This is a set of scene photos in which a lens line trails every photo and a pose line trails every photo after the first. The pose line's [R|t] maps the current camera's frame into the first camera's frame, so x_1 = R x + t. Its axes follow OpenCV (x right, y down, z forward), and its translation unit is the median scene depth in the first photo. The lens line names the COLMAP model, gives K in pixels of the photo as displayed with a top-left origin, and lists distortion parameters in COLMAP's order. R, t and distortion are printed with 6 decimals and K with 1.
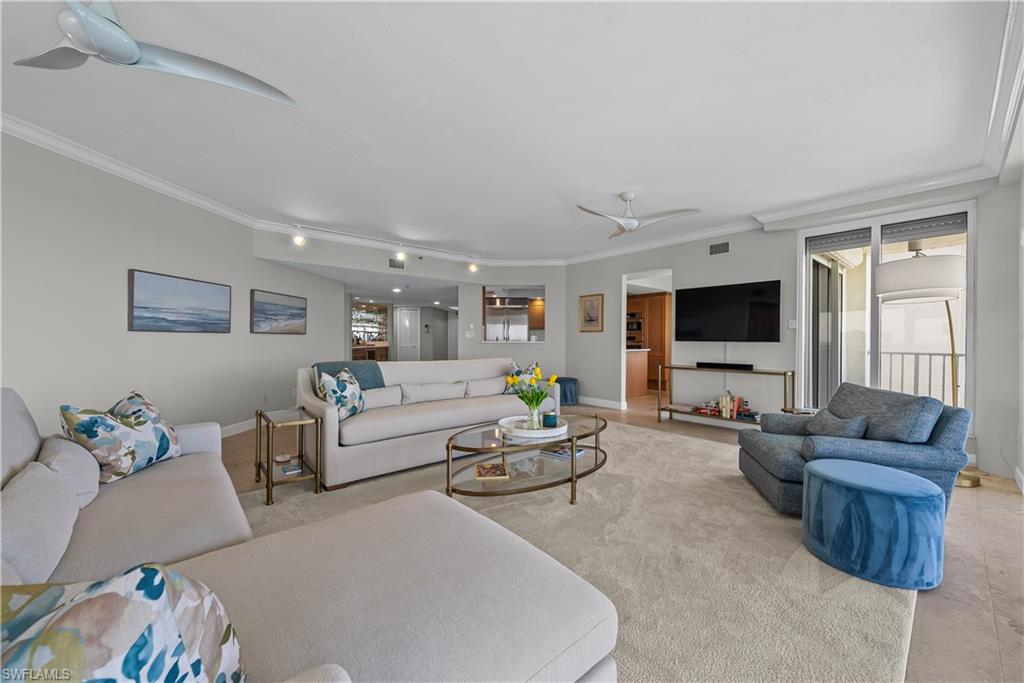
lens RADIAL K [[392.9, 0, 513.5], [0, 392.9, 341.3], [0, 0, 1]] dist [-0.001024, 0.000286]
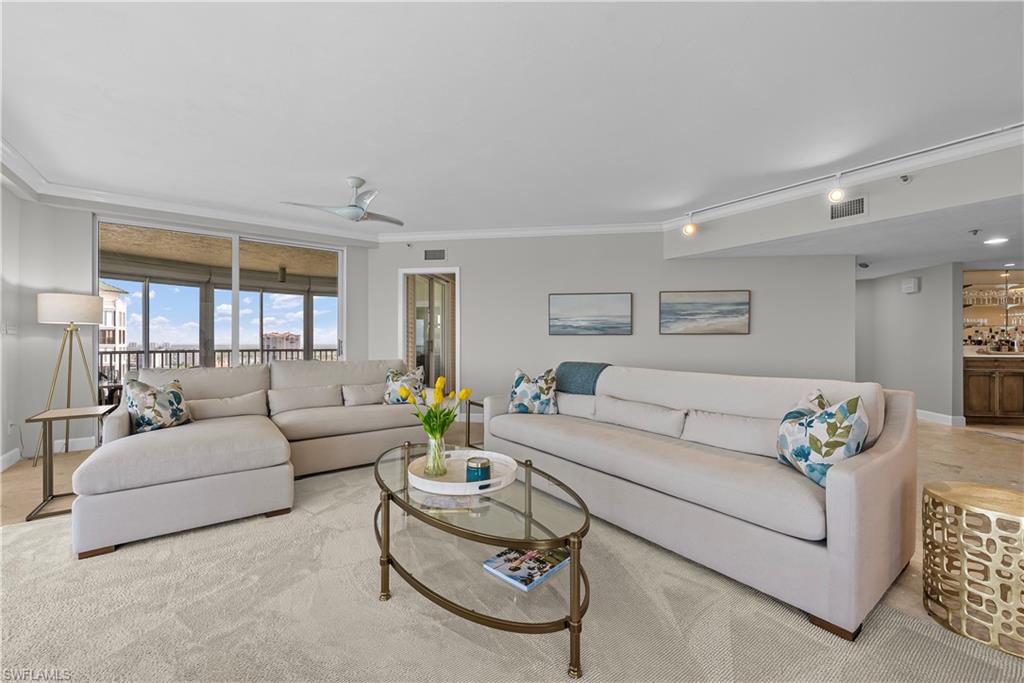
lens RADIAL K [[408.5, 0, 507.1], [0, 408.5, 341.0], [0, 0, 1]] dist [0.001216, 0.000523]
pose [[-0.093250, -0.005941, -0.995625, 0.438036], [-0.005325, 0.999971, -0.005468, 0.004413], [0.995628, 0.004792, -0.093279, 0.699954]]
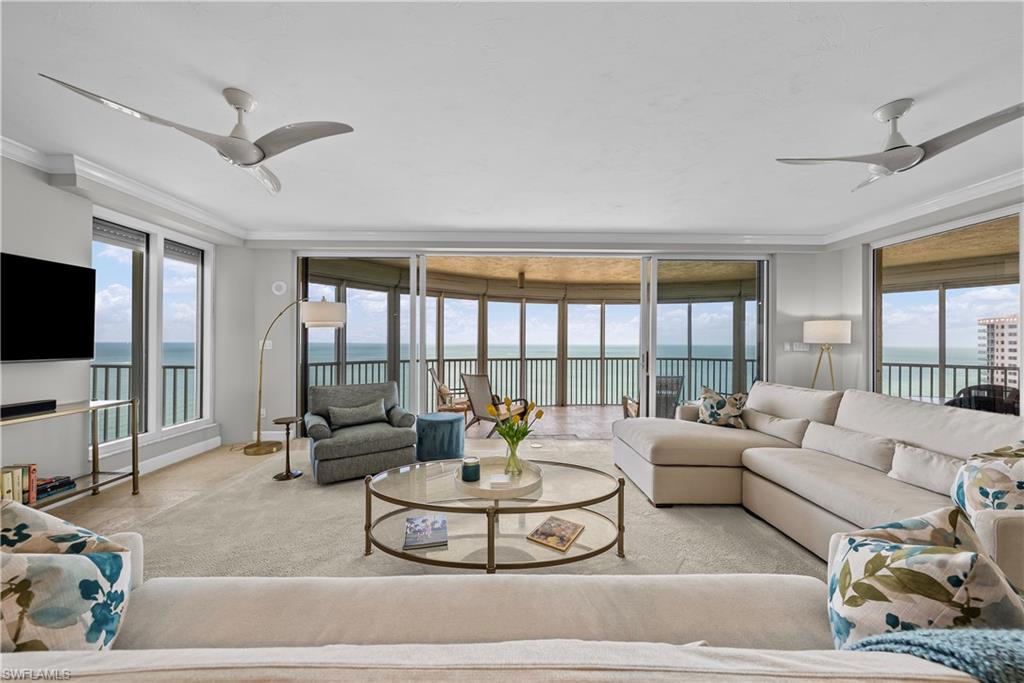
lens RADIAL K [[353.6, 0, 508.3], [0, 353.6, 340.7], [0, 0, 1]] dist [-0.001815, 0.000255]
pose [[-0.764523, -0.003683, 0.644586, -0.256862], [-0.004783, 0.999989, 0.000040, -0.032715], [-0.644578, -0.003052, -0.764532, 0.943054]]
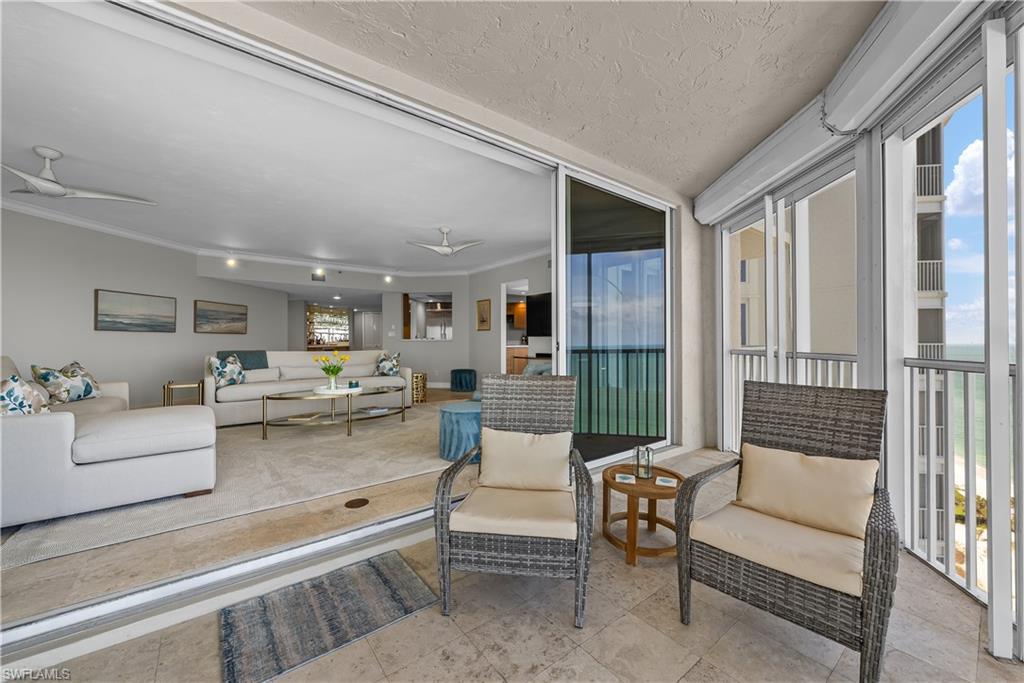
lens RADIAL K [[408.5, 0, 517.4], [0, 408.5, 342.0], [0, 0, 1]] dist [0.001216, 0.000523]
pose [[0.998535, -0.006652, -0.053704, 0.509780], [0.006273, 0.999954, -0.007213, 0.028495], [0.053750, 0.006866, 0.998531, -0.337840]]
